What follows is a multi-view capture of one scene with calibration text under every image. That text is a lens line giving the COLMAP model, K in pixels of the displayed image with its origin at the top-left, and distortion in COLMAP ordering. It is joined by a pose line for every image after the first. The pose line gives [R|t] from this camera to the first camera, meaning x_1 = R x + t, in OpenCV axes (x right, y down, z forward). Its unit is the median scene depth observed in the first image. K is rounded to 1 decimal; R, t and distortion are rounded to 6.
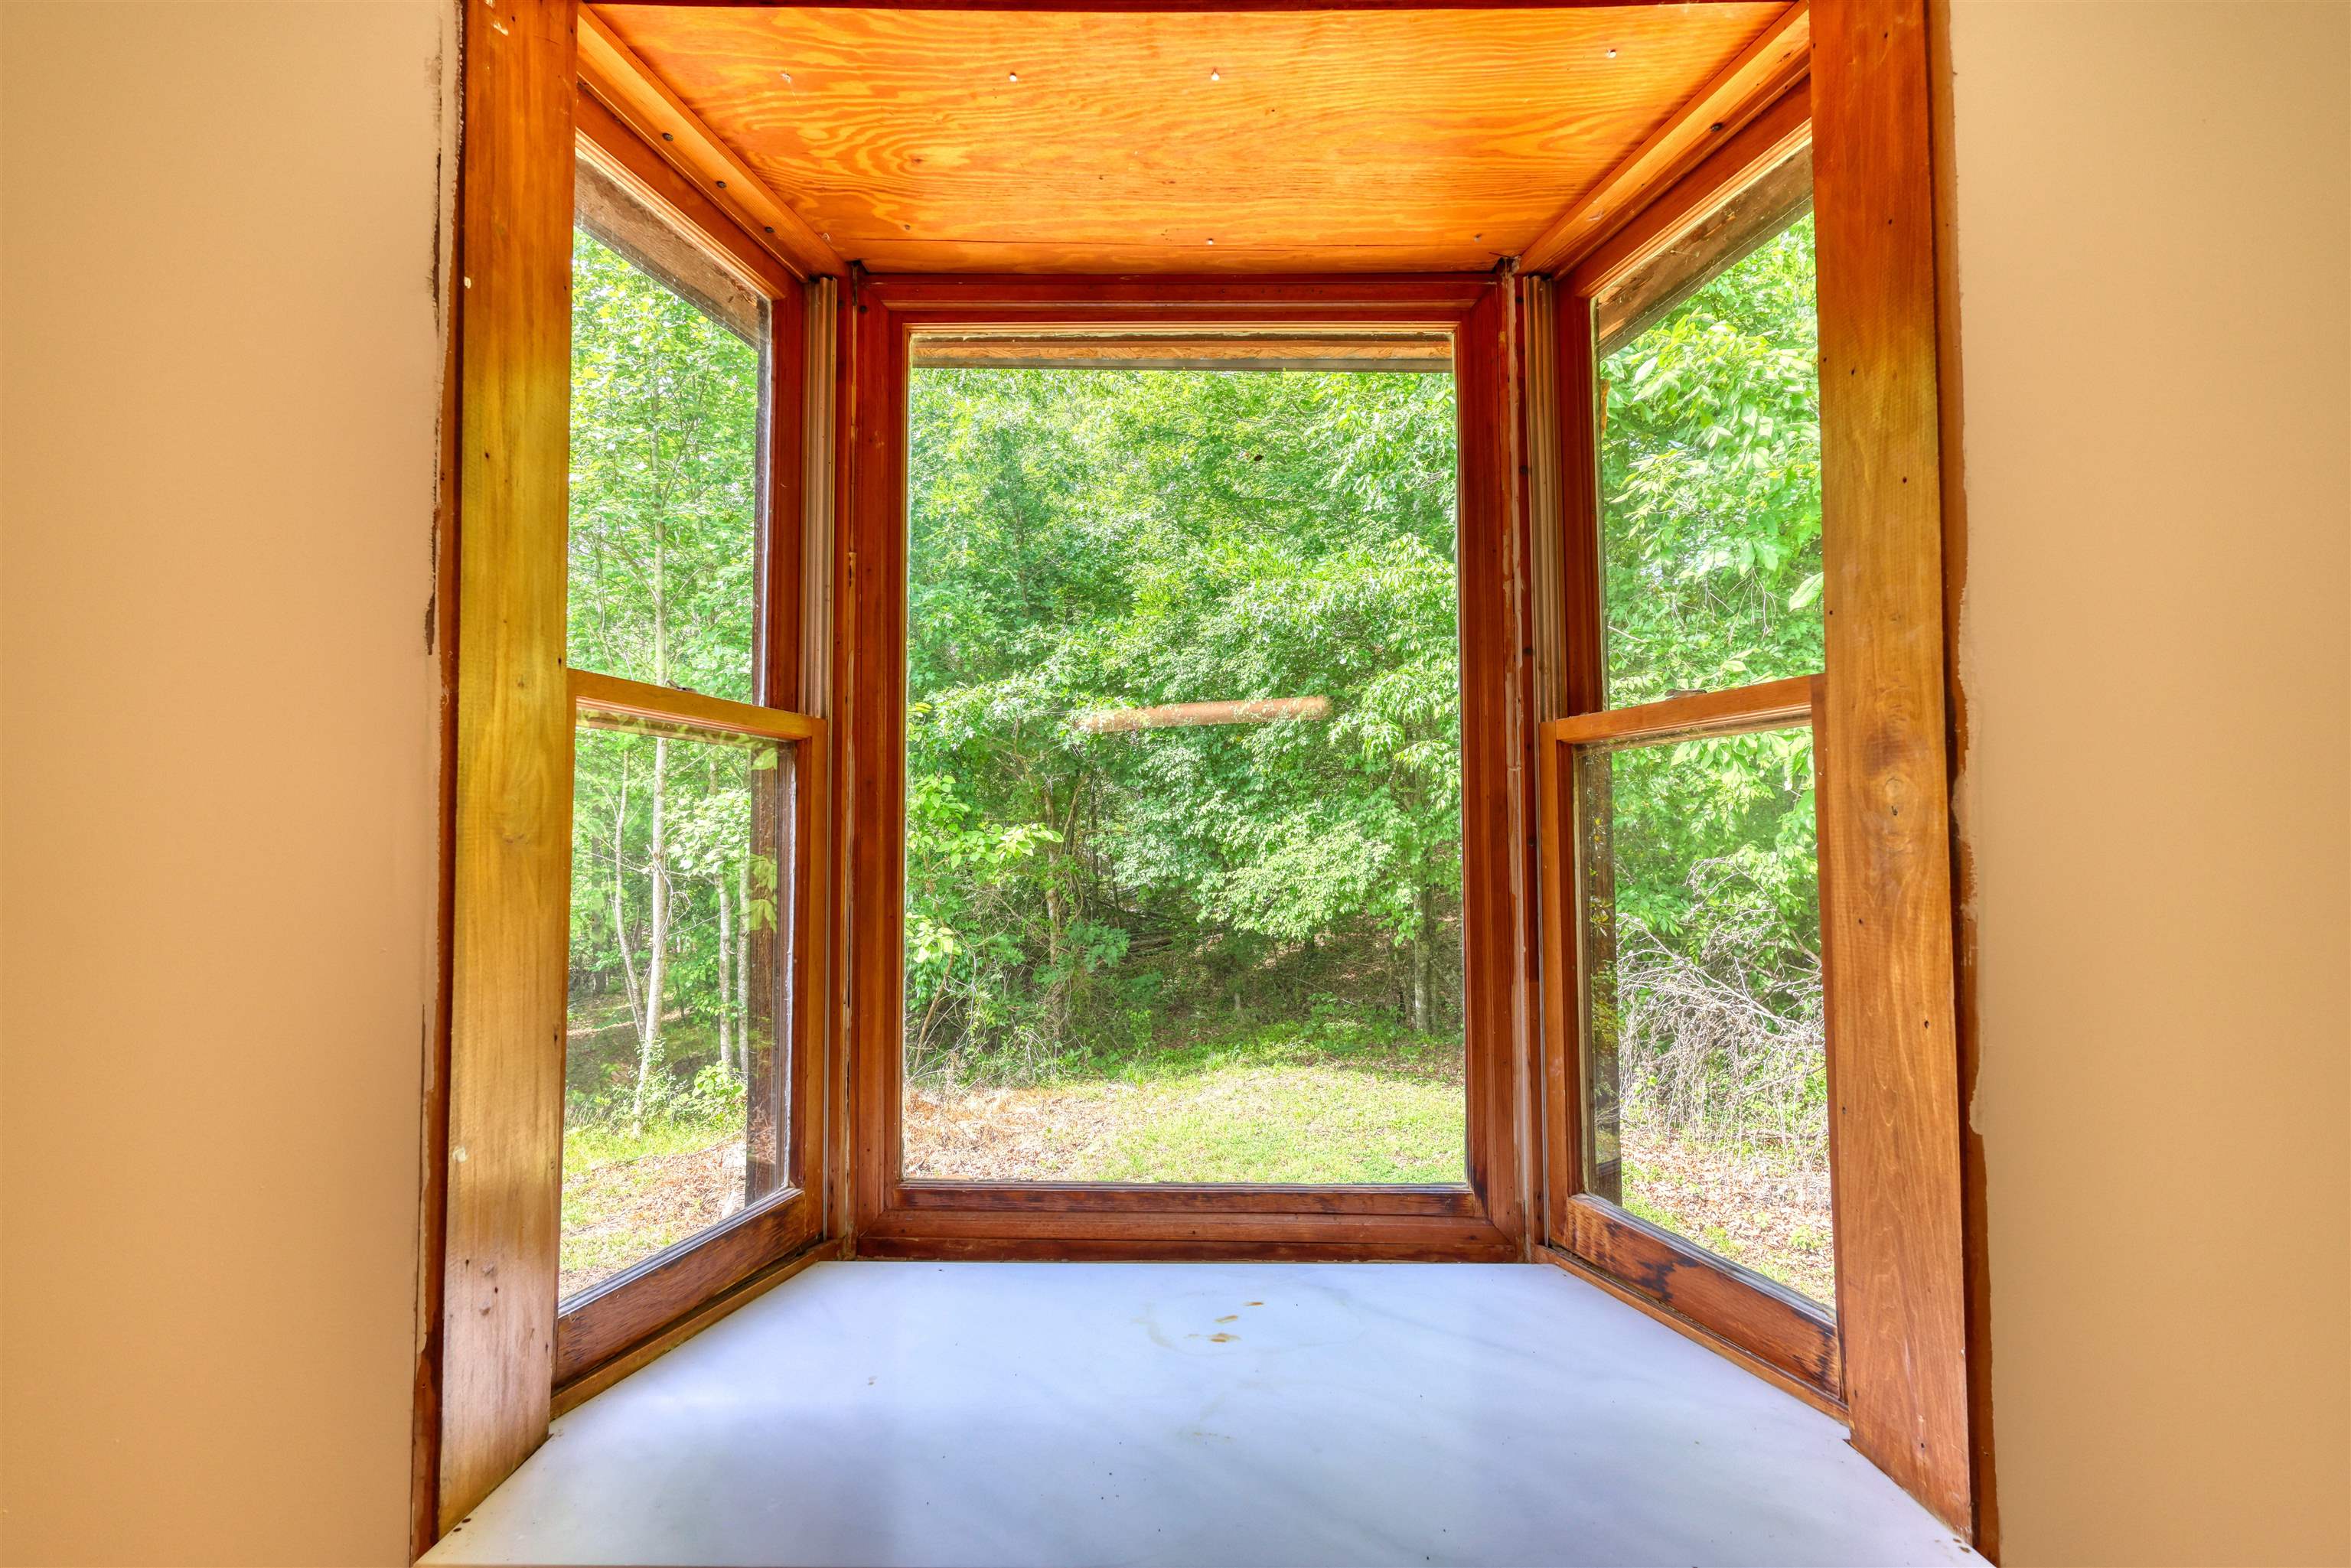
lens RADIAL K [[1075.6, 0, 1172.4], [0, 1075.6, 777.3], [0, 0, 1]] dist [-0.005271, 0.001404]
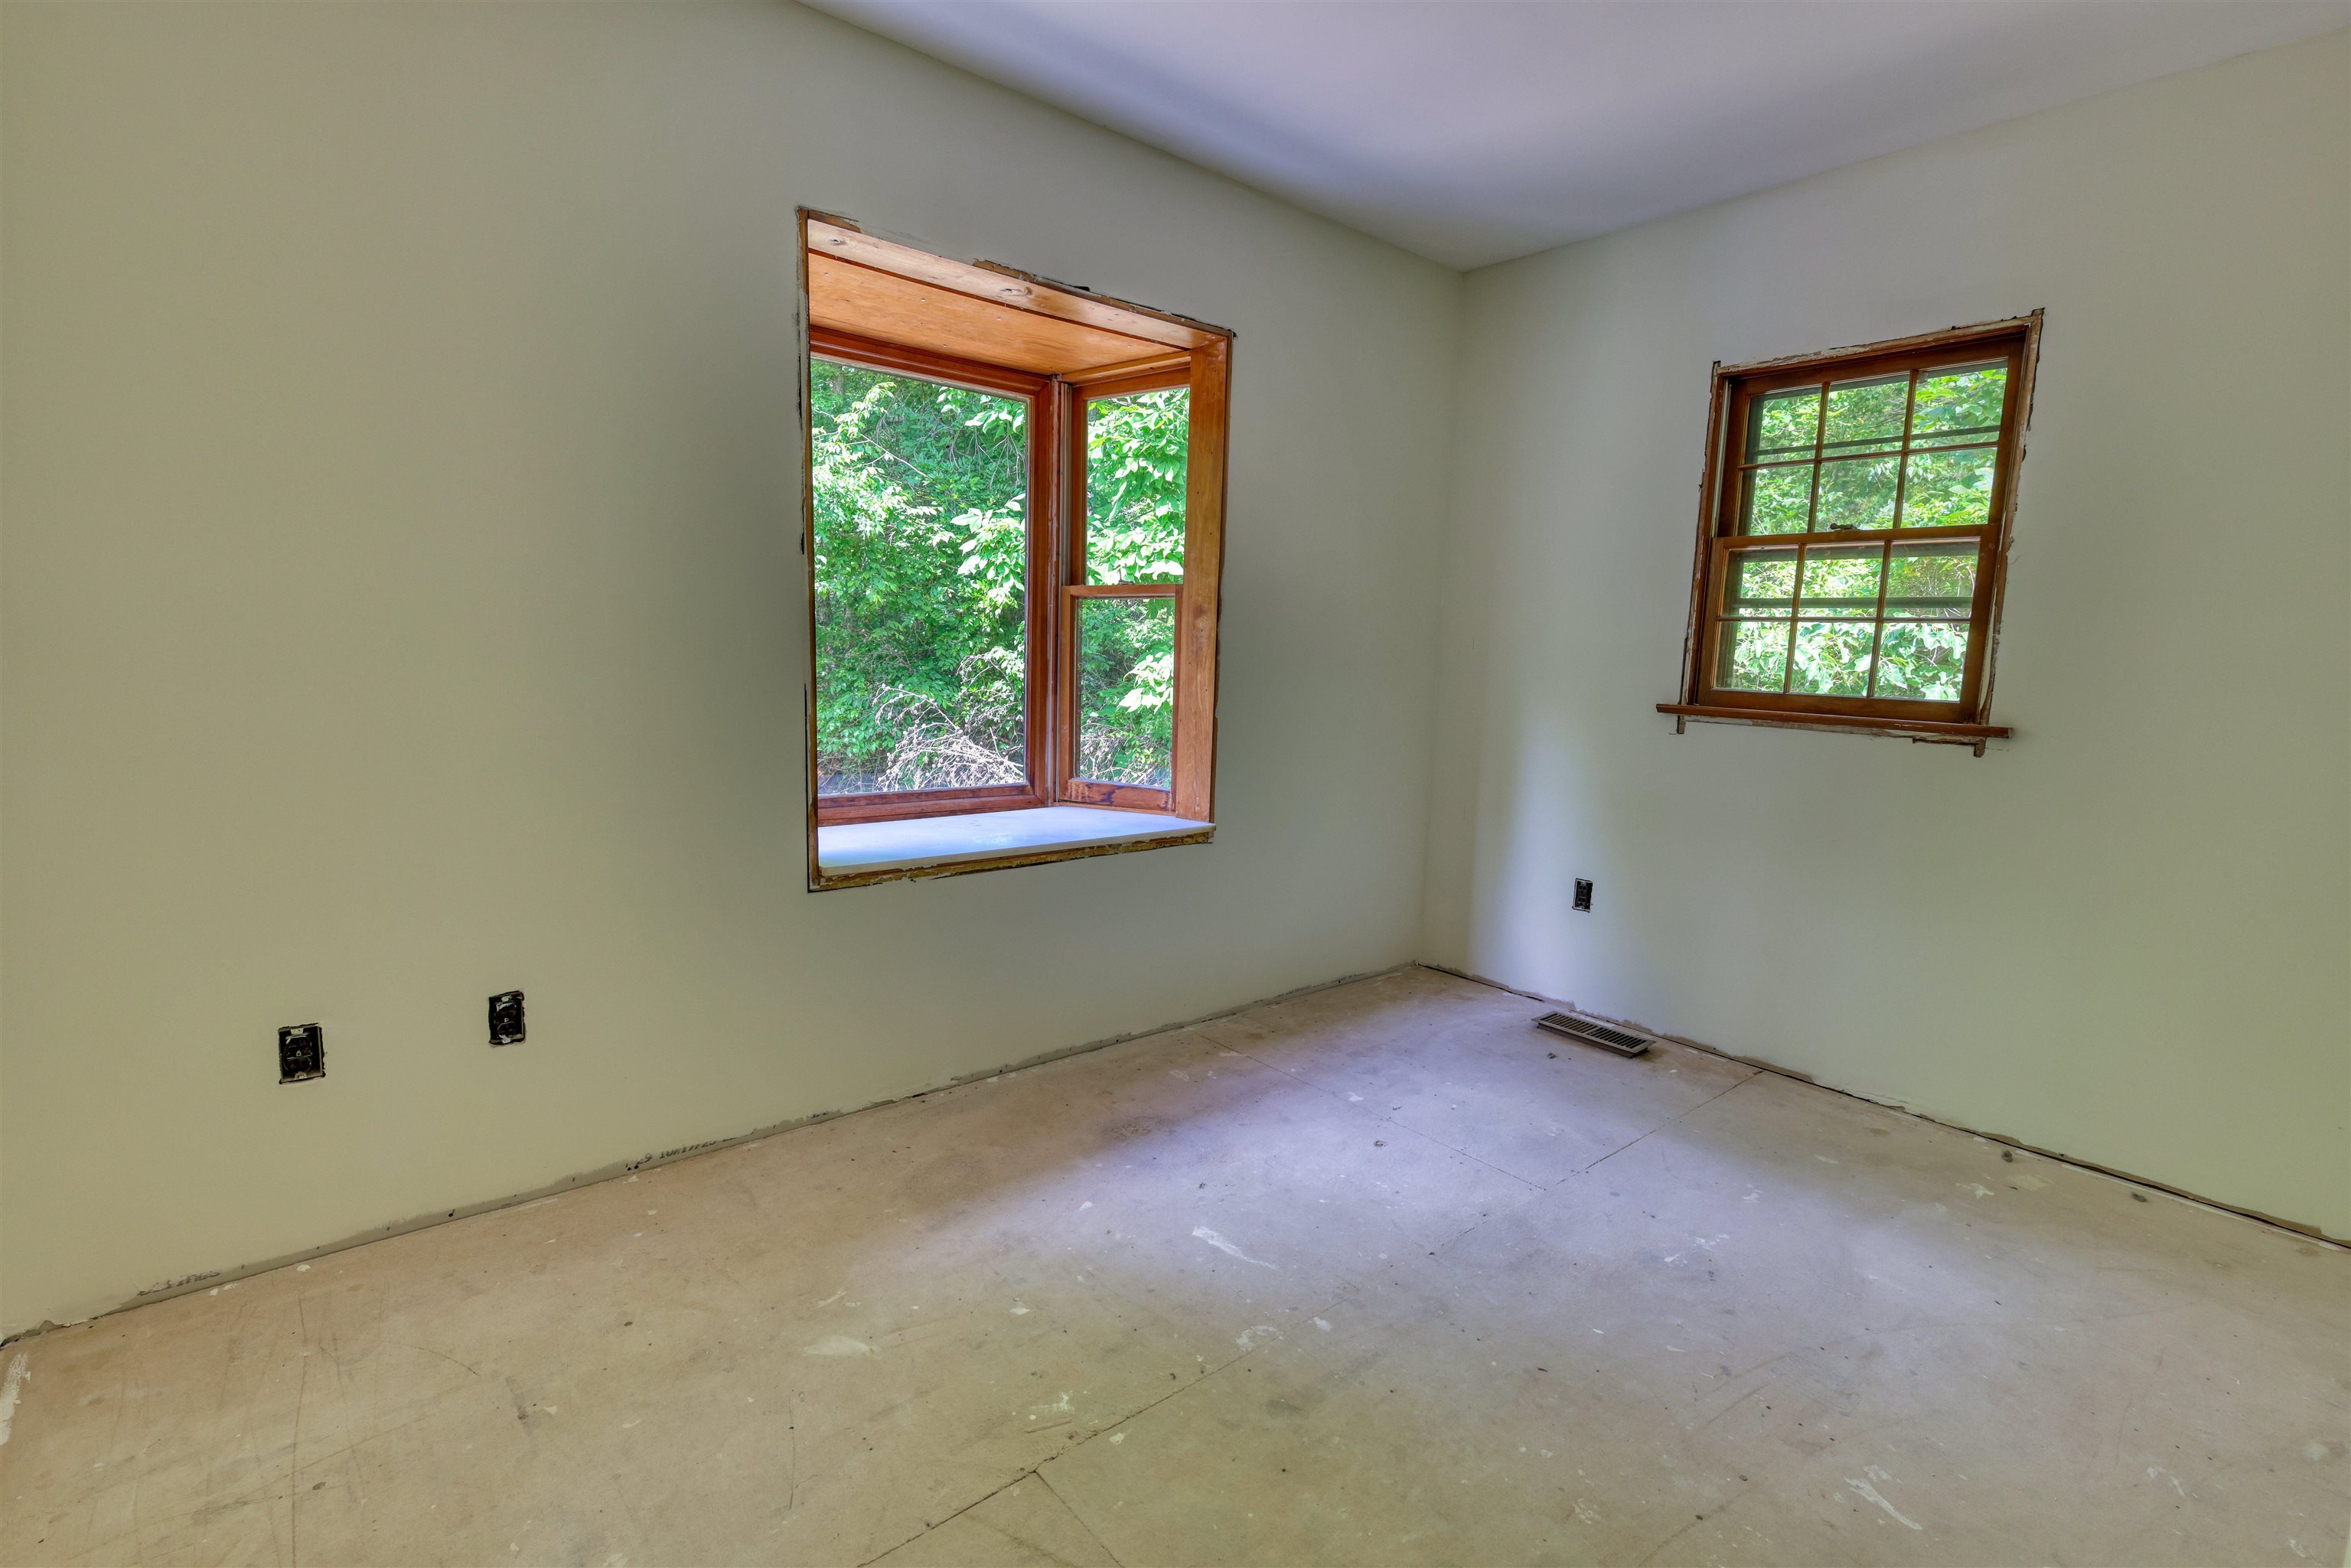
lens RADIAL K [[1075.6, 0, 1187.8], [0, 1075.6, 773.1], [0, 0, 1]] dist [-0.005271, 0.001404]
pose [[0.752471, -0.056559, 0.656192, -1.002595], [-0.063544, 0.985424, 0.157804, -0.035535], [-0.655553, -0.160440, 0.737909, -0.967046]]
